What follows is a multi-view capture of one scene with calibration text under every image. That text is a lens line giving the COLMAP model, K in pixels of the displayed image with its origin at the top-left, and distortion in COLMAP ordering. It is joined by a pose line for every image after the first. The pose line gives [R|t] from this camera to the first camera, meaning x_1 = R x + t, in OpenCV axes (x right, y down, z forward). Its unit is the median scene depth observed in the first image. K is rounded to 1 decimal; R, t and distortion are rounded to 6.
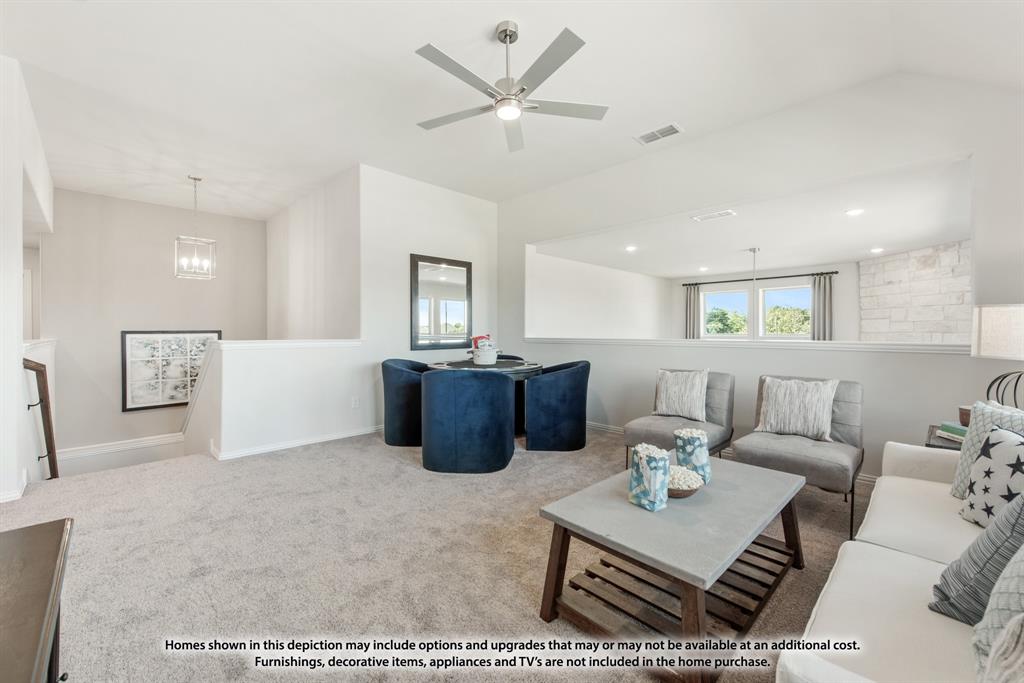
lens RADIAL K [[413.3, 0, 512.4], [0, 413.3, 336.0], [0, 0, 1]] dist [0.016042, -0.000145]
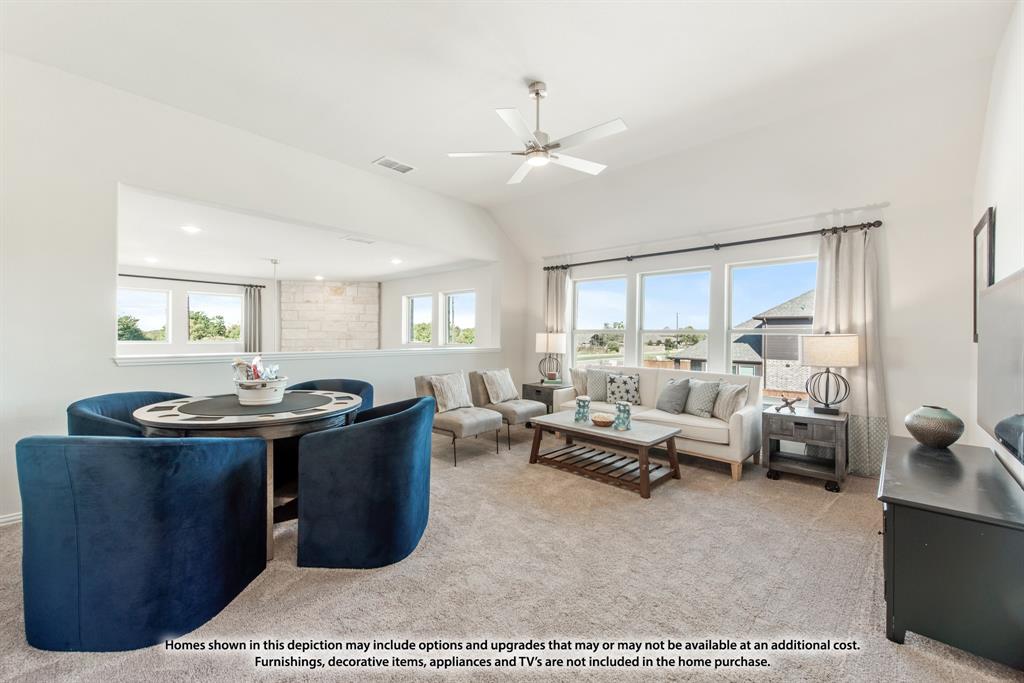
lens RADIAL K [[413.3, 0, 510.3], [0, 413.3, 343.8], [0, 0, 1]] dist [0.016042, -0.000145]
pose [[-0.054328, -0.021607, 0.998289, -0.509695], [0.004871, 0.999748, 0.021904, -0.022215], [-0.998511, 0.006052, -0.054209, 0.495311]]
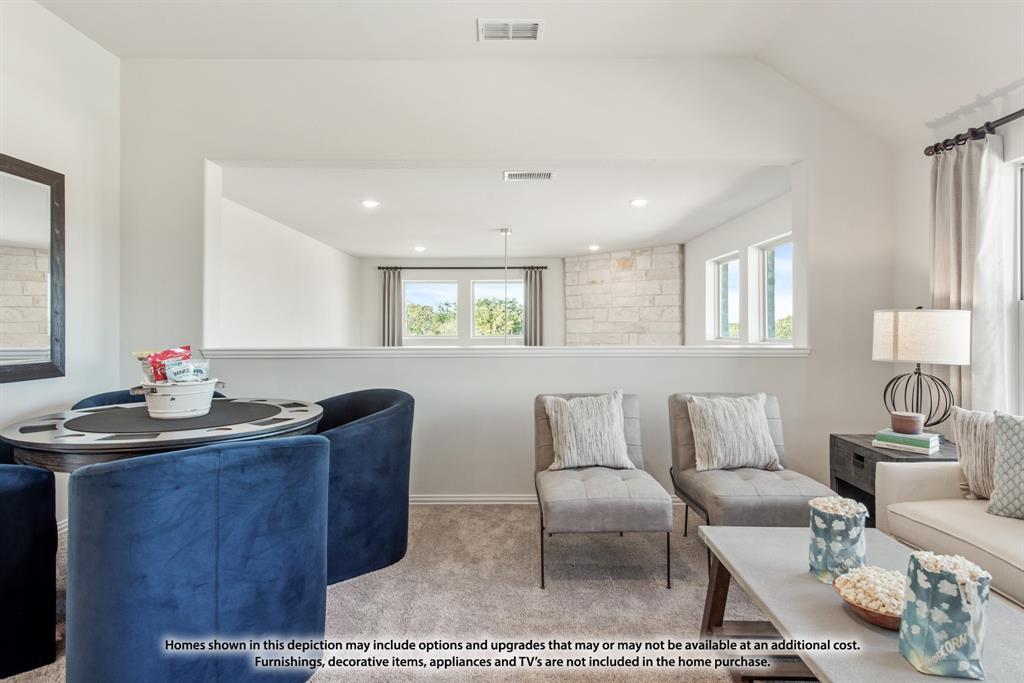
lens RADIAL K [[554.6, 0, 509.9], [0, 554.6, 330.6], [0, 0, 1]] dist [0.011962, -0.002681]
pose [[0.706487, -0.002696, 0.707721, -0.171566], [0.011130, 0.999911, -0.007302, -0.008703], [-0.707639, 0.013036, 0.706454, 0.258564]]
